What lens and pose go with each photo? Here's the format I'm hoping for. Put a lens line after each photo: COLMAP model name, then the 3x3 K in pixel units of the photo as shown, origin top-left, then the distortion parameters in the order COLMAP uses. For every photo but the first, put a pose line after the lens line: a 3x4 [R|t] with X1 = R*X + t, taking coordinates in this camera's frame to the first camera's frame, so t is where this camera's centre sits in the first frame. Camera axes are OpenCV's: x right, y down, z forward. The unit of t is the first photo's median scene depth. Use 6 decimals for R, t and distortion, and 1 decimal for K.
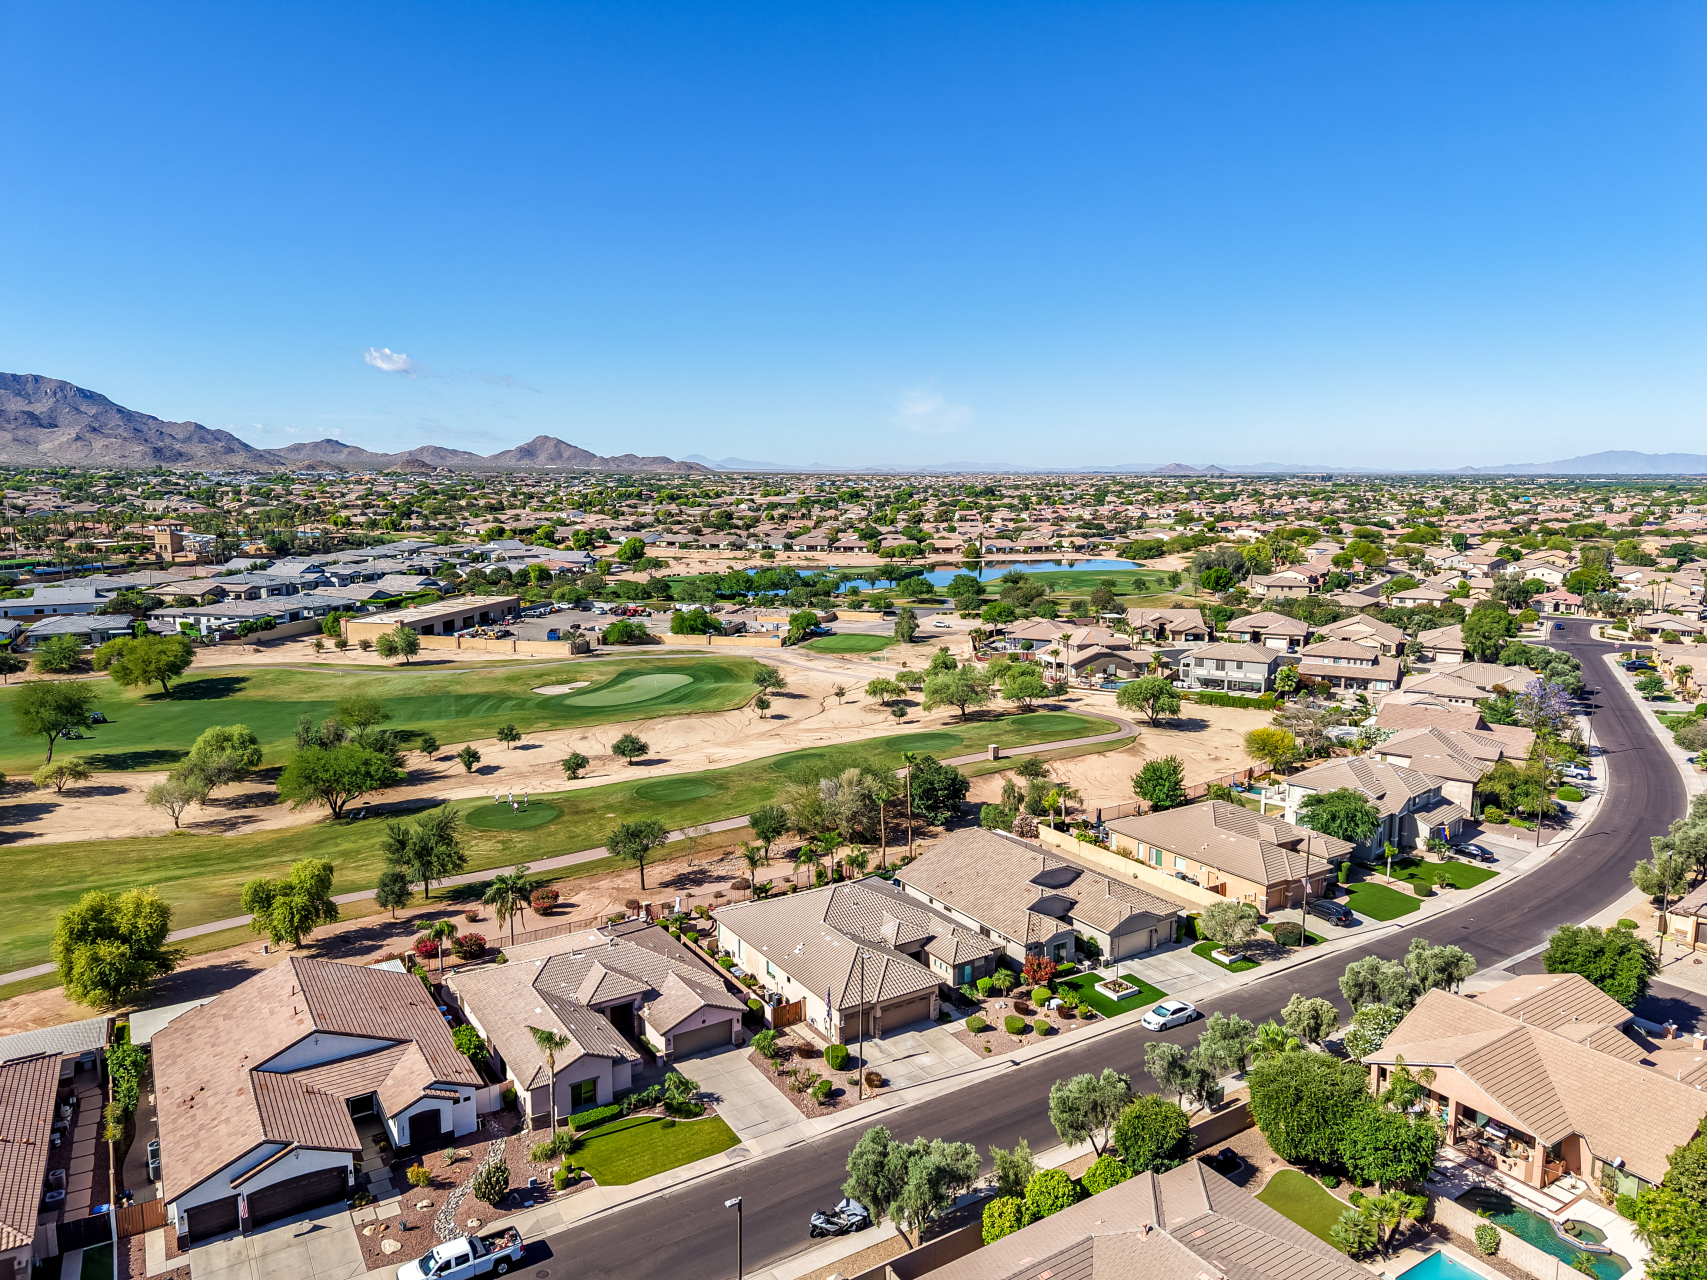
lens RADIAL K [[1135.5, 0, 863.1], [0, 1135.5, 639.0], [0, 0, 1]] dist [0.048924, -0.056841]
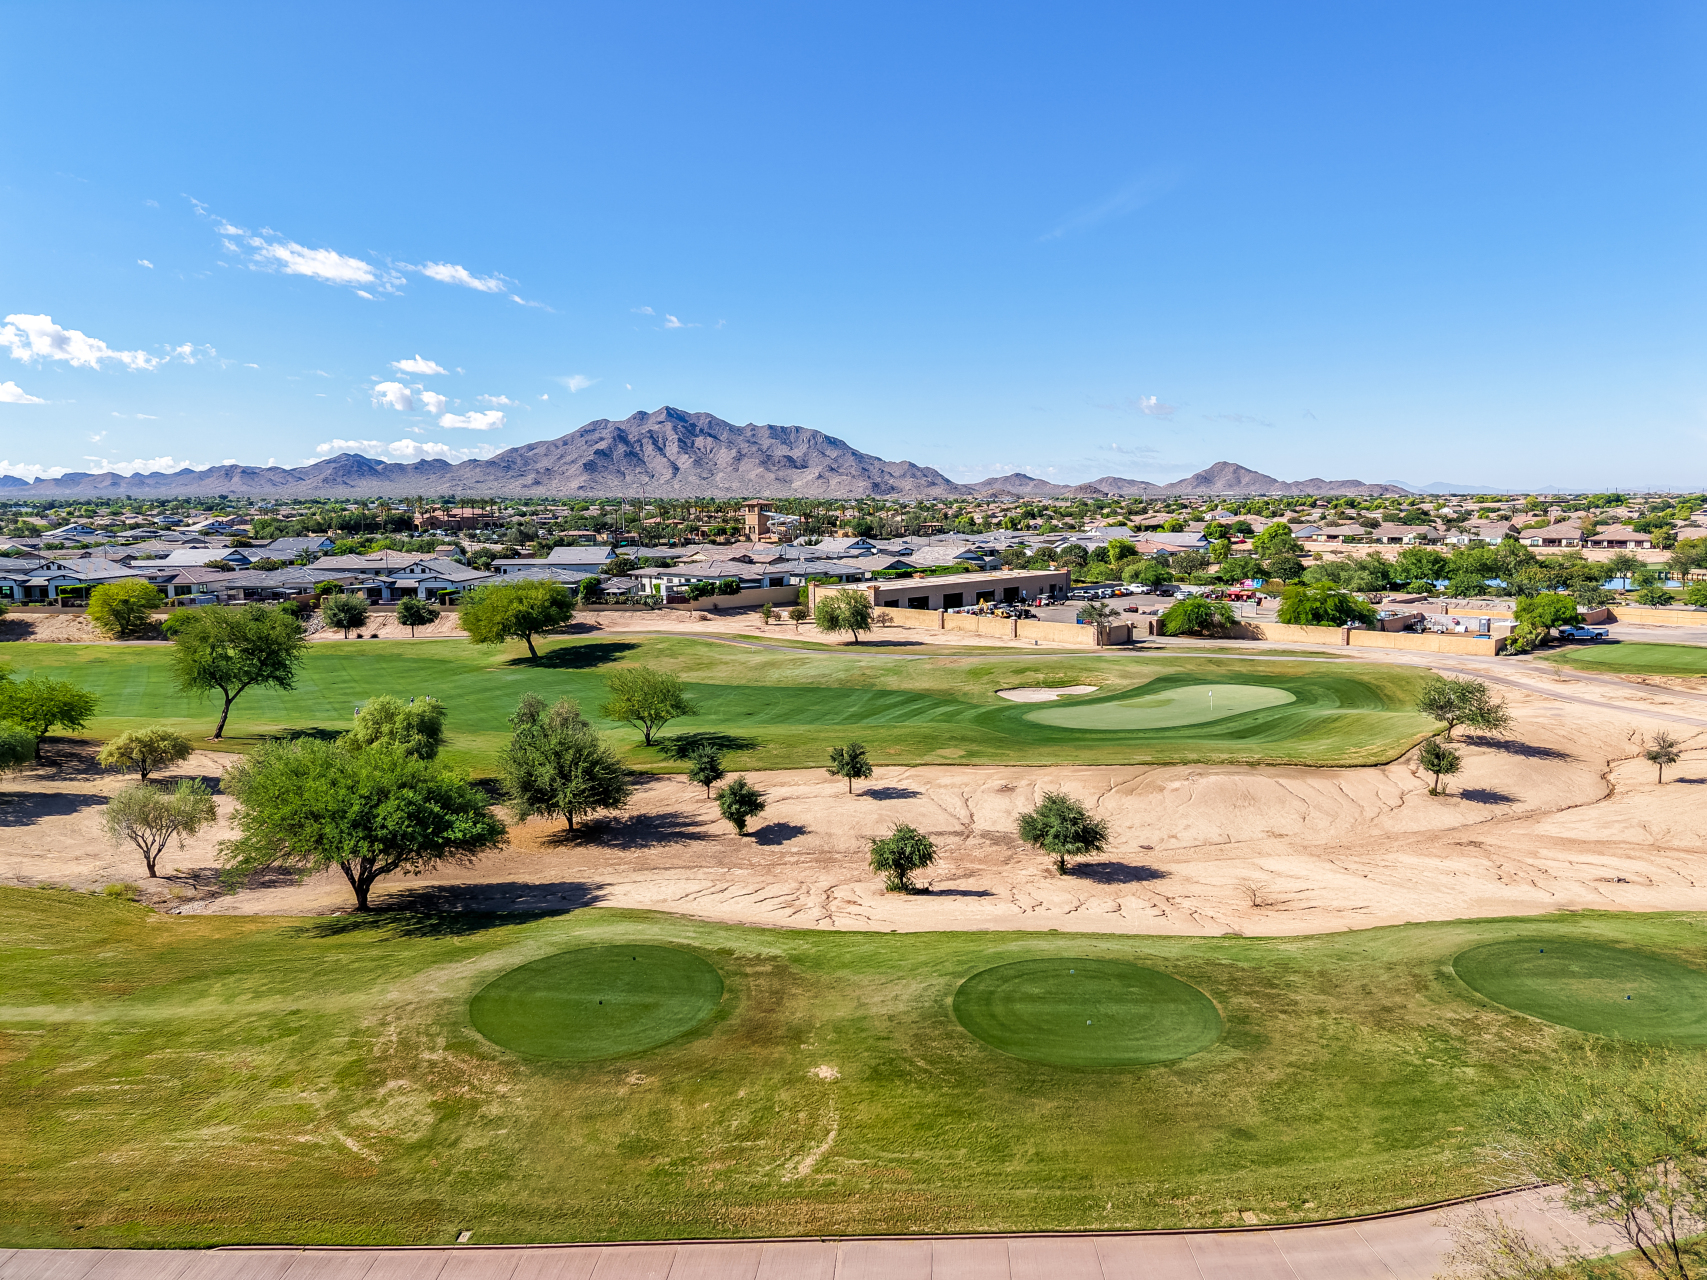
lens RADIAL K [[1167.9, 0, 829.2], [0, 1167.9, 640.3], [0, 0, 1]] dist [0.003329, 0.001892]
pose [[0.831065, 0.050887, -0.553842, -0.081256], [-0.065229, 0.997851, -0.006195, 0.063260], [0.552336, 0.041275, 0.832599, 1.065899]]
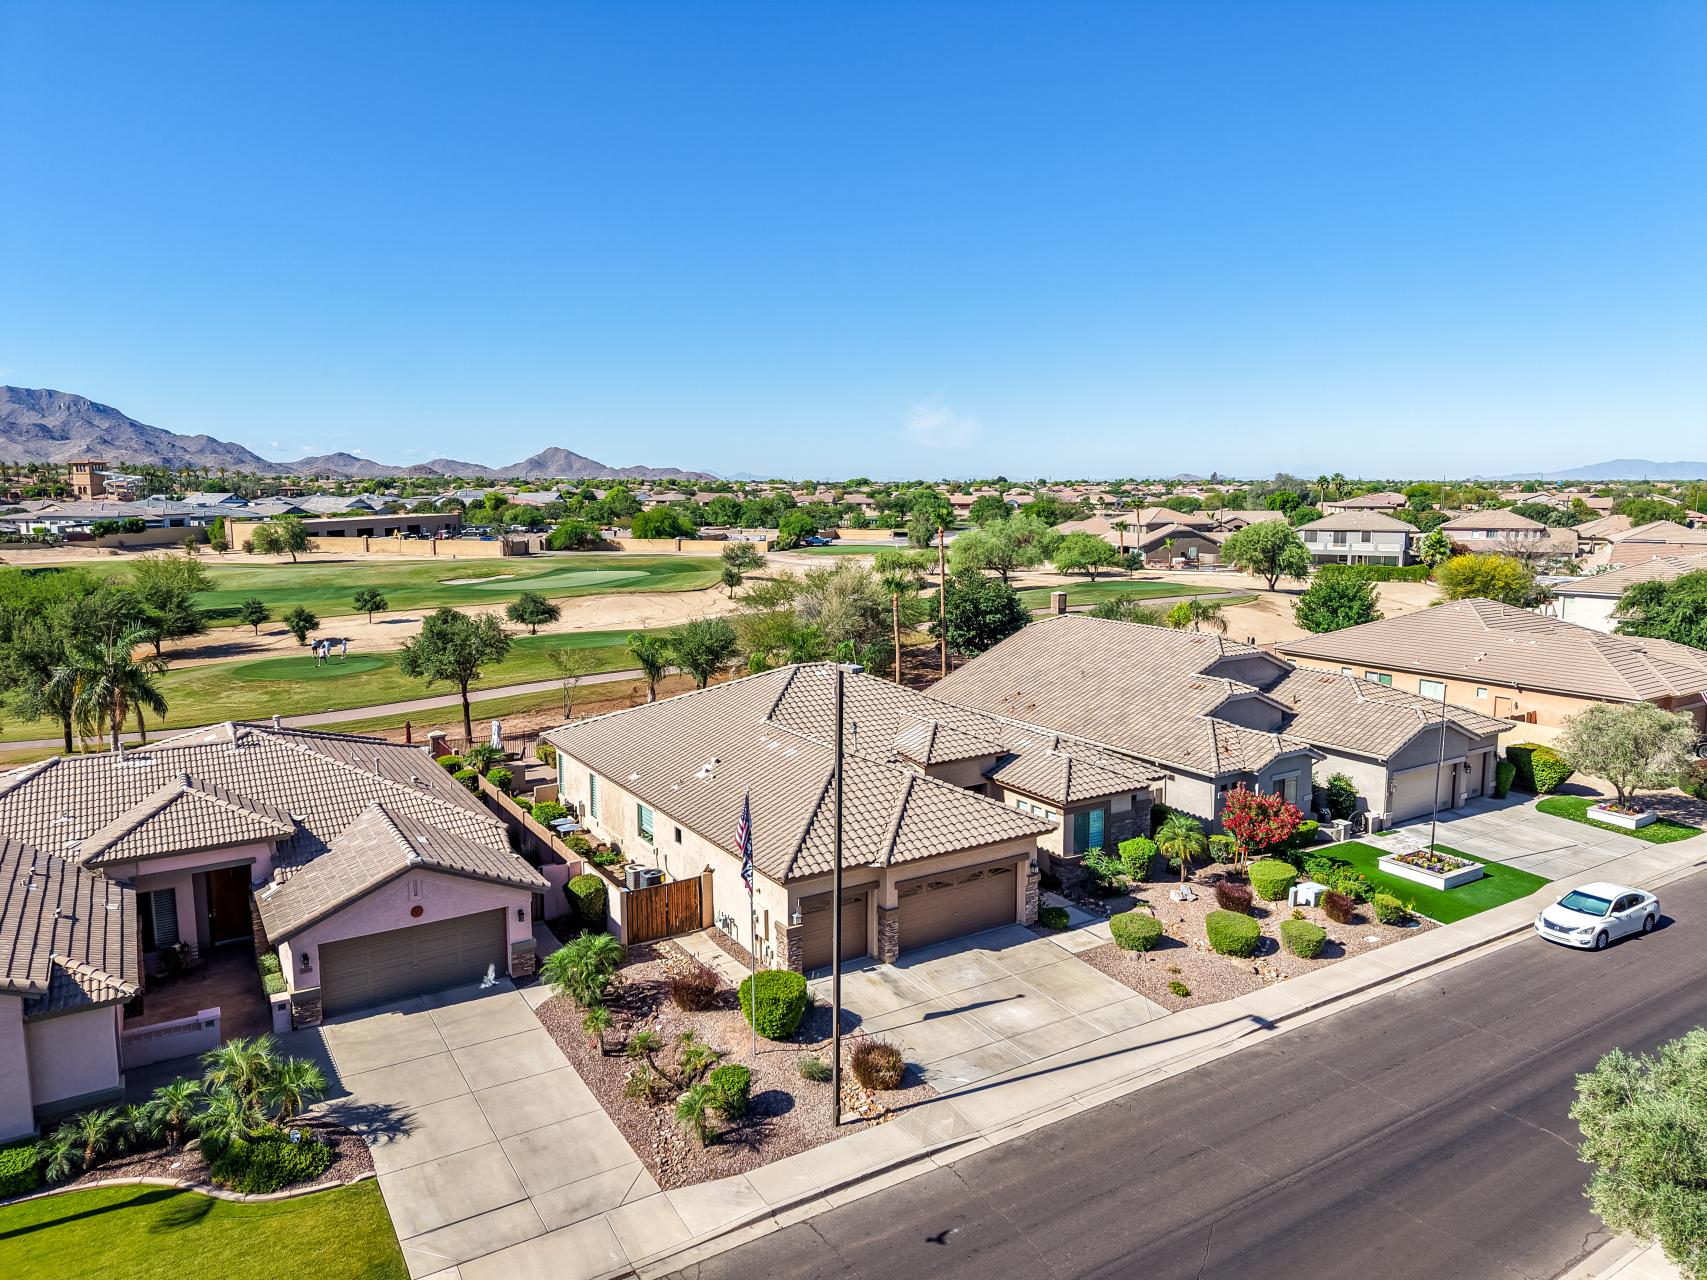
lens RADIAL K [[1135.5, 0, 863.1], [0, 1135.5, 639.0], [0, 0, 1]] dist [0.048924, -0.056841]
pose [[0.999950, -0.005086, -0.008640, 0.006767], [0.005015, 0.999954, -0.008159, 0.210743], [0.008681, 0.008115, 0.999929, 0.531239]]
